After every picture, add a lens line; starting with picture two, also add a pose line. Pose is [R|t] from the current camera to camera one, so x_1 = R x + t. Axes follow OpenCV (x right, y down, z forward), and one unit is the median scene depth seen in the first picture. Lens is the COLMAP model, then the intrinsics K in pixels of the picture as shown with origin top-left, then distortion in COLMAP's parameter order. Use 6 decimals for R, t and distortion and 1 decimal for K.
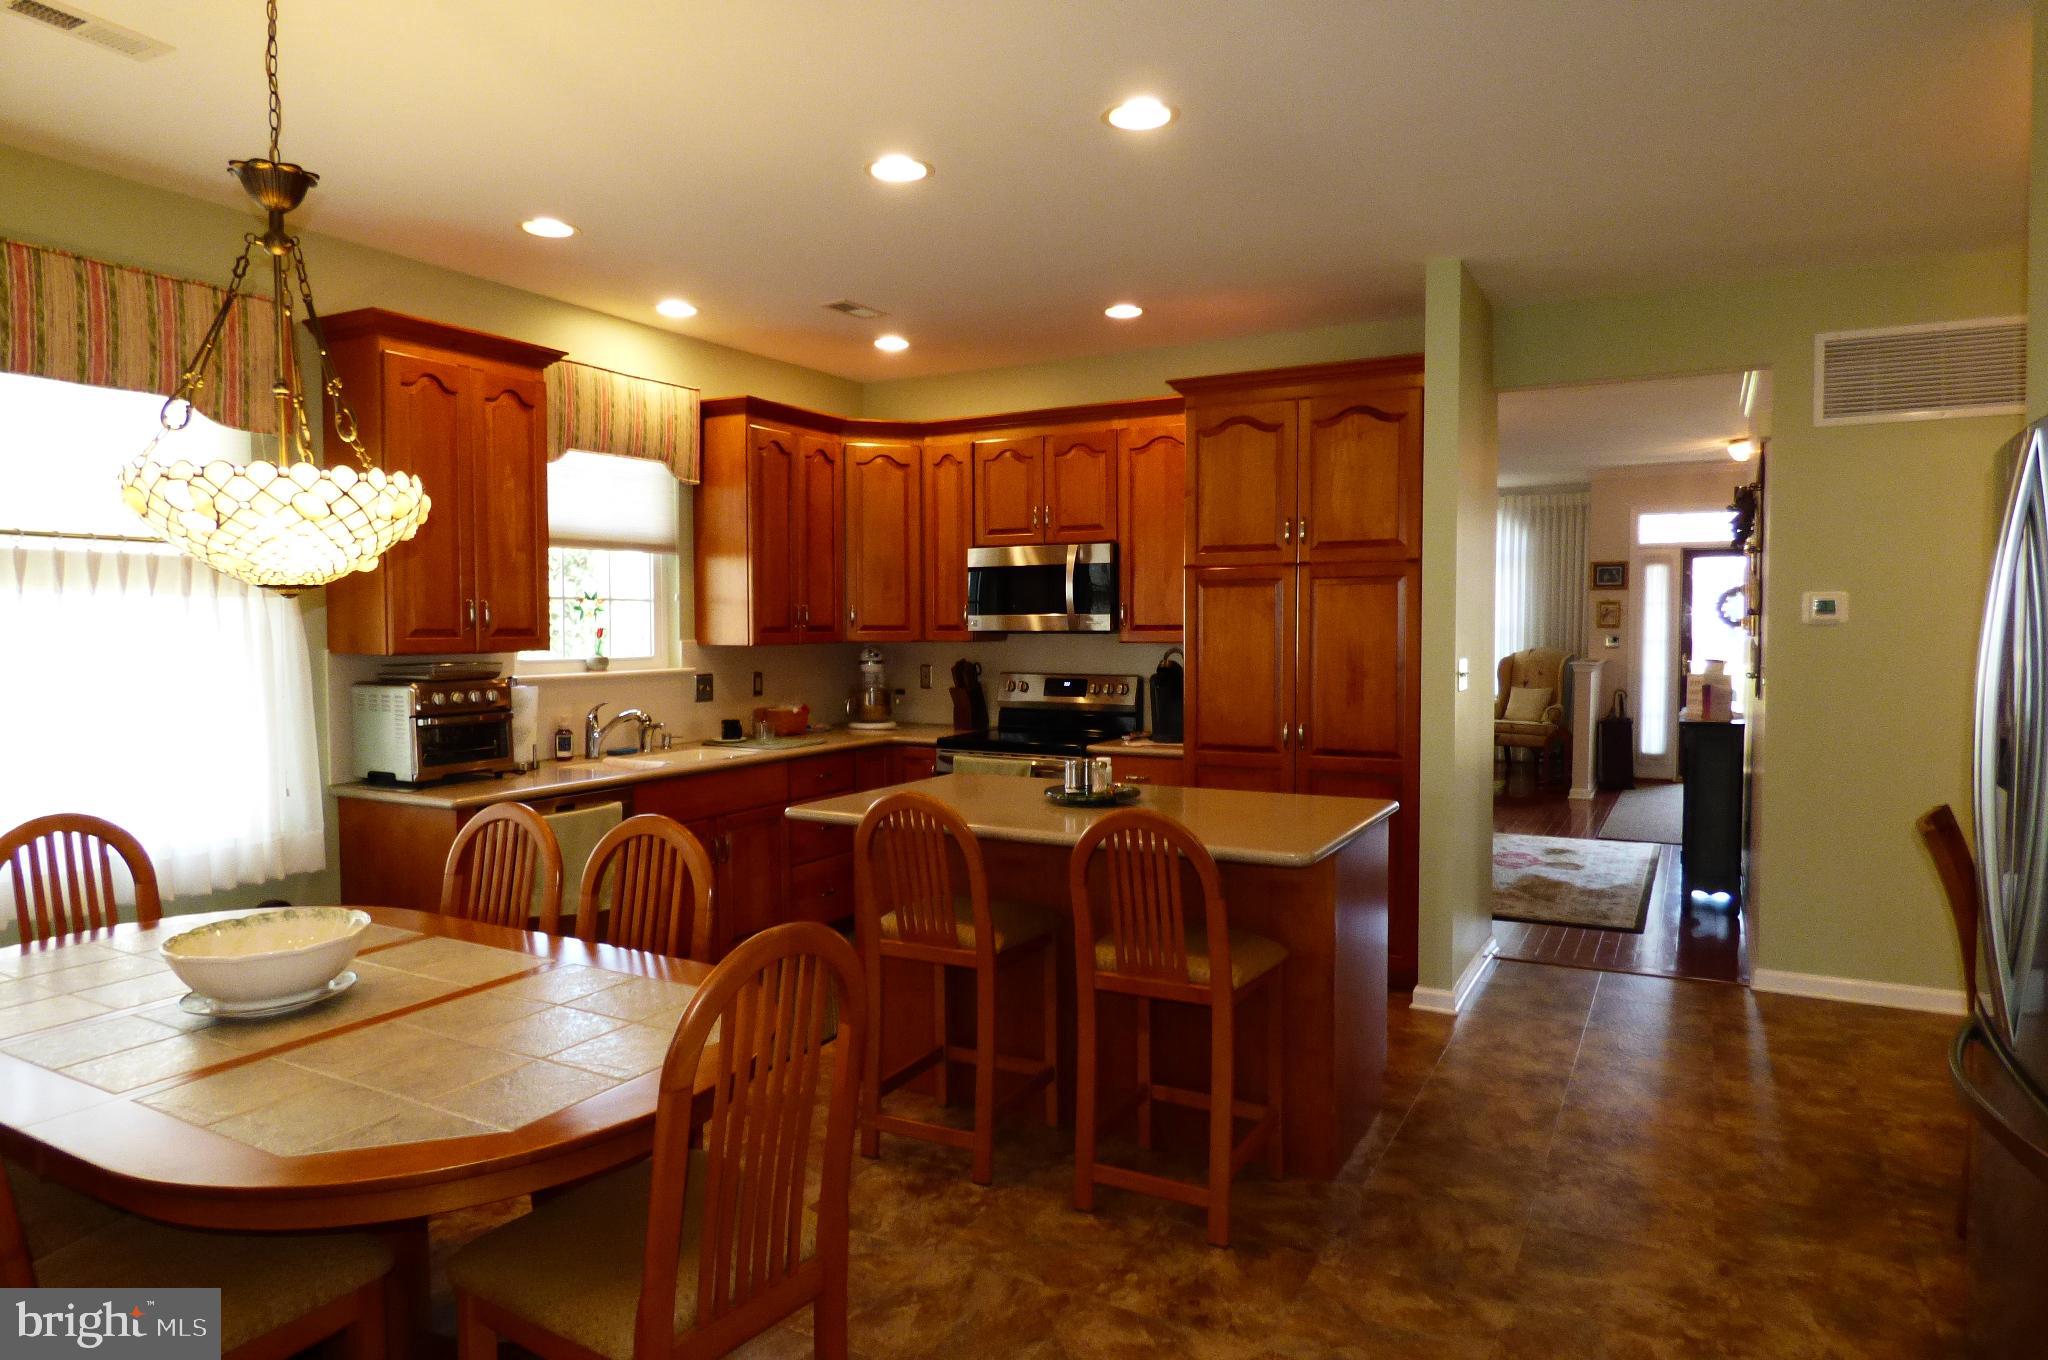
lens RADIAL K [[1217.3, 0, 1028.0], [0, 1217.3, 674.0], [0, 0, 1]] dist [0.005407, -0.000701]
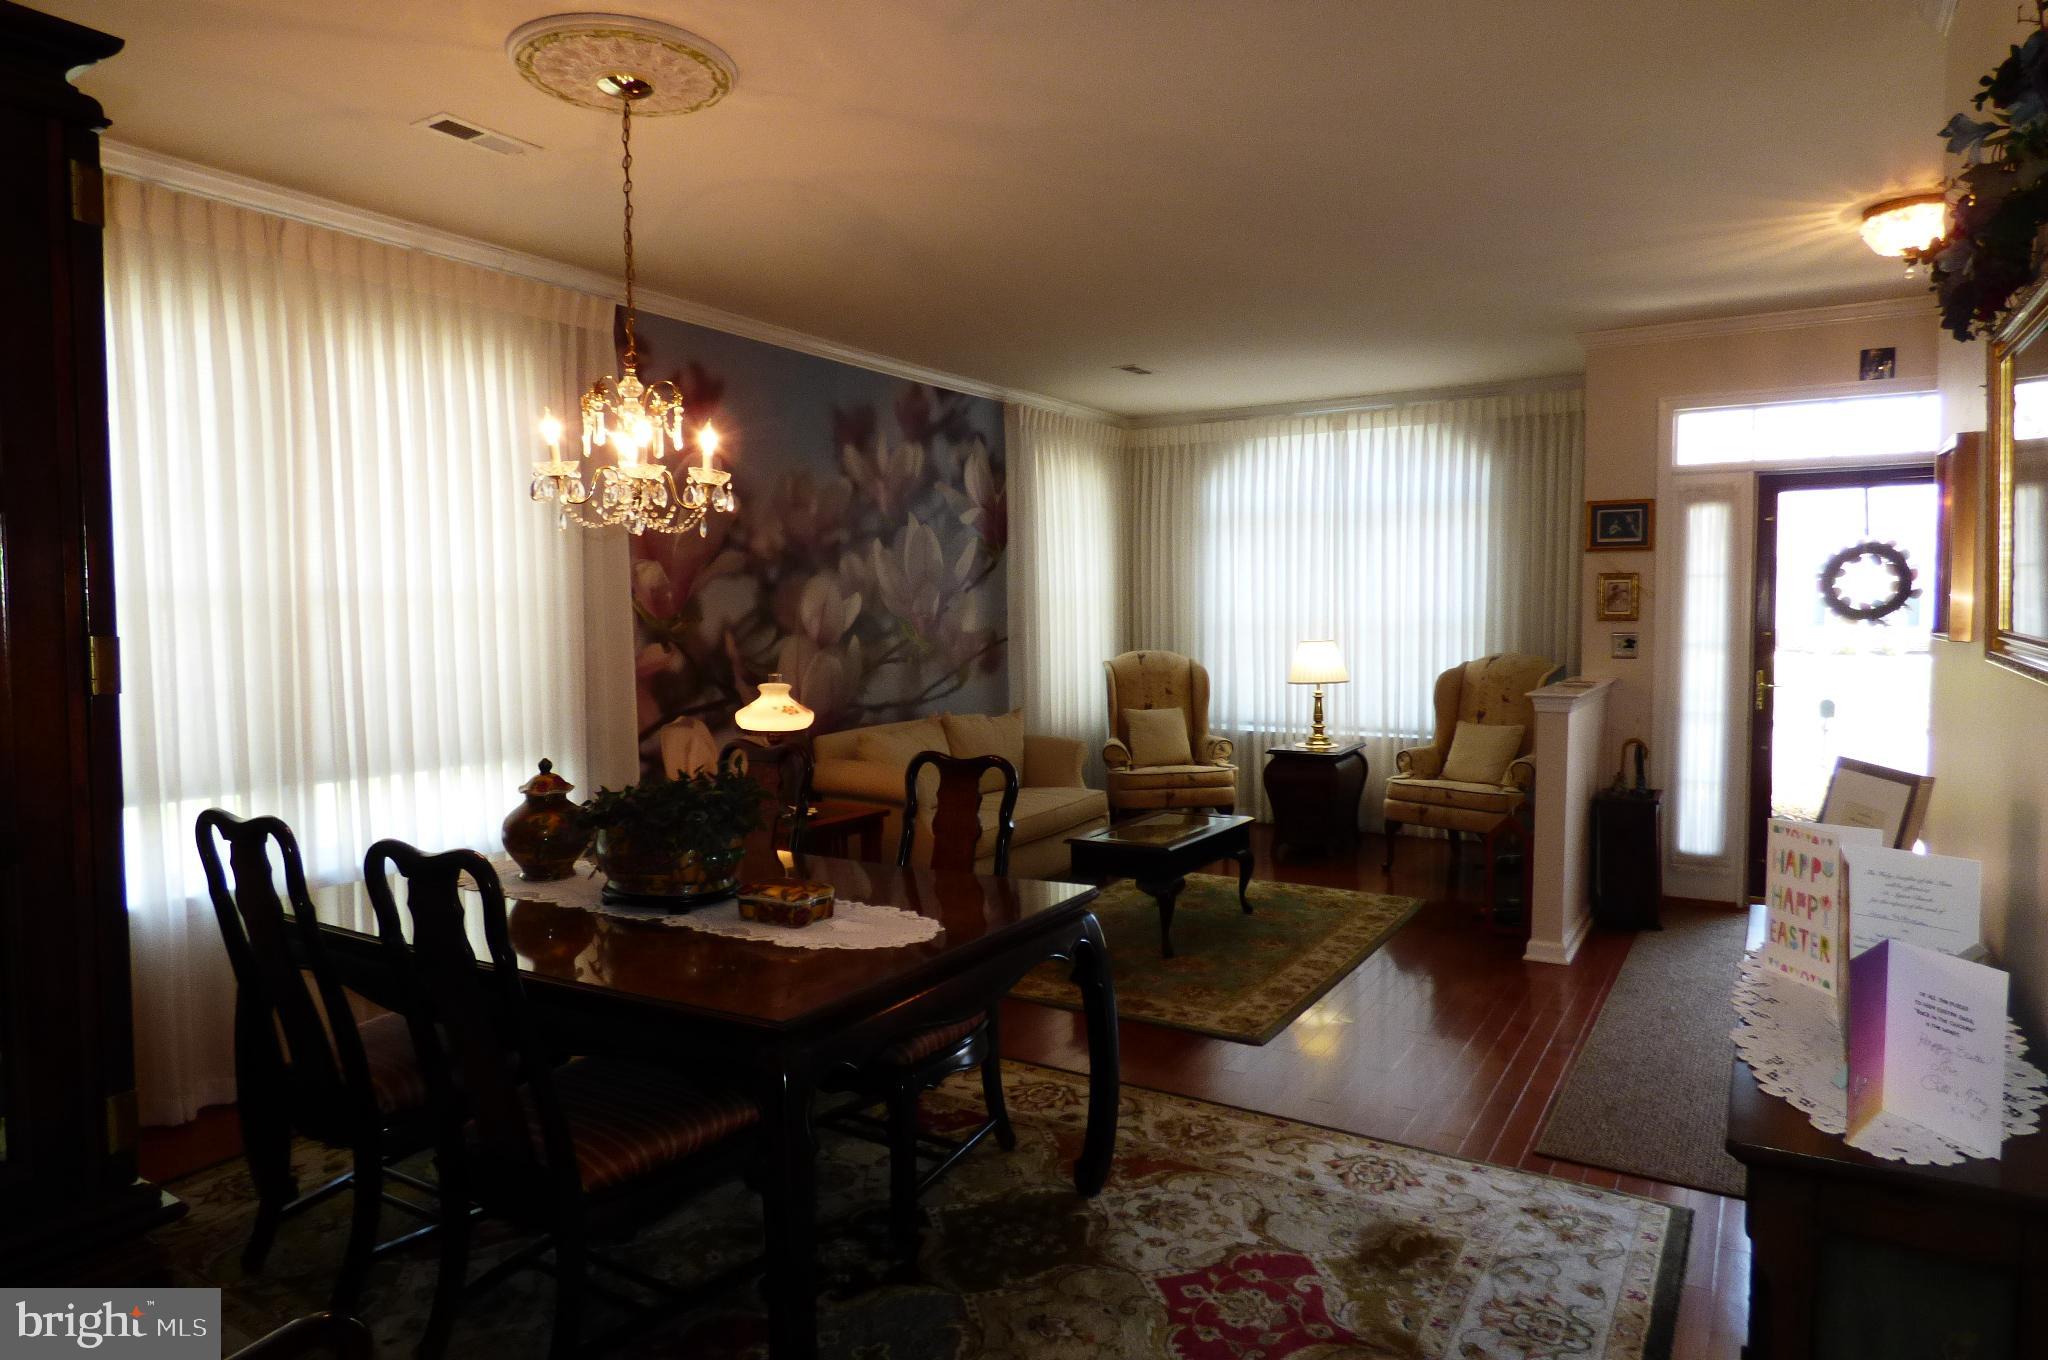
lens RADIAL K [[1227.9, 0, 1023.3], [0, 1227.9, 704.9], [0, 0, 1]] dist [-0.027545, 0.000185]
pose [[0.999071, -0.004097, -0.042892, 0.234197], [0.005615, 0.999360, 0.035330, -0.021453], [0.042720, -0.035538, 0.998455, 0.443227]]
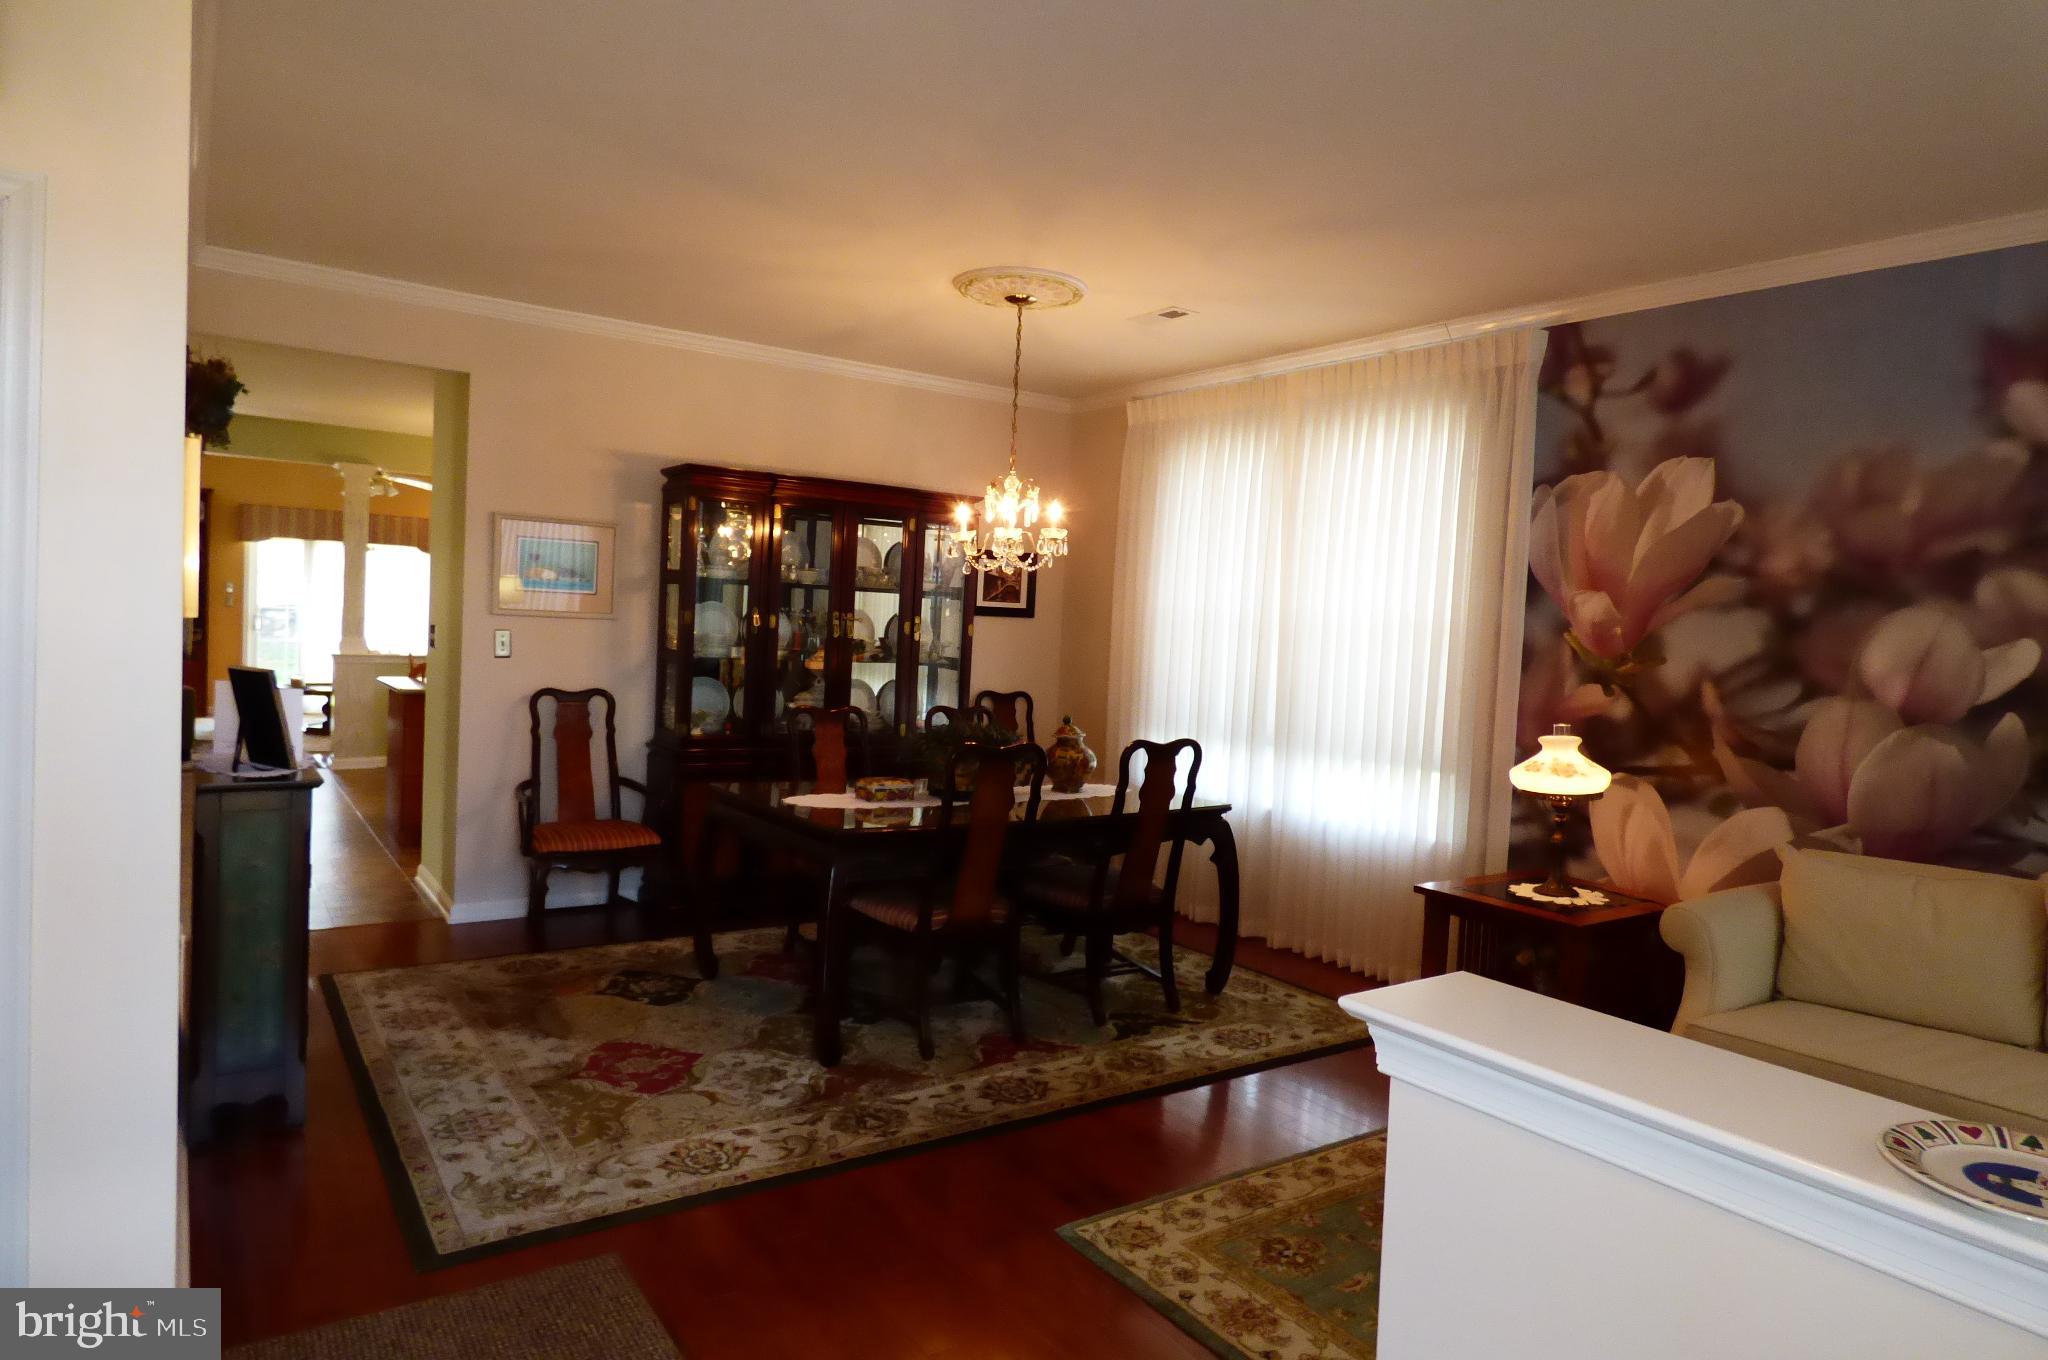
lens RADIAL K [[1217.3, 0, 1028.0], [0, 1217.3, 674.0], [0, 0, 1]] dist [0.005407, -0.000701]
pose [[-0.436777, 0.023094, -0.899273, 0.650549], [-0.081463, 0.994548, 0.065108, -0.052962], [0.895874, 0.101695, -0.432514, 1.100568]]
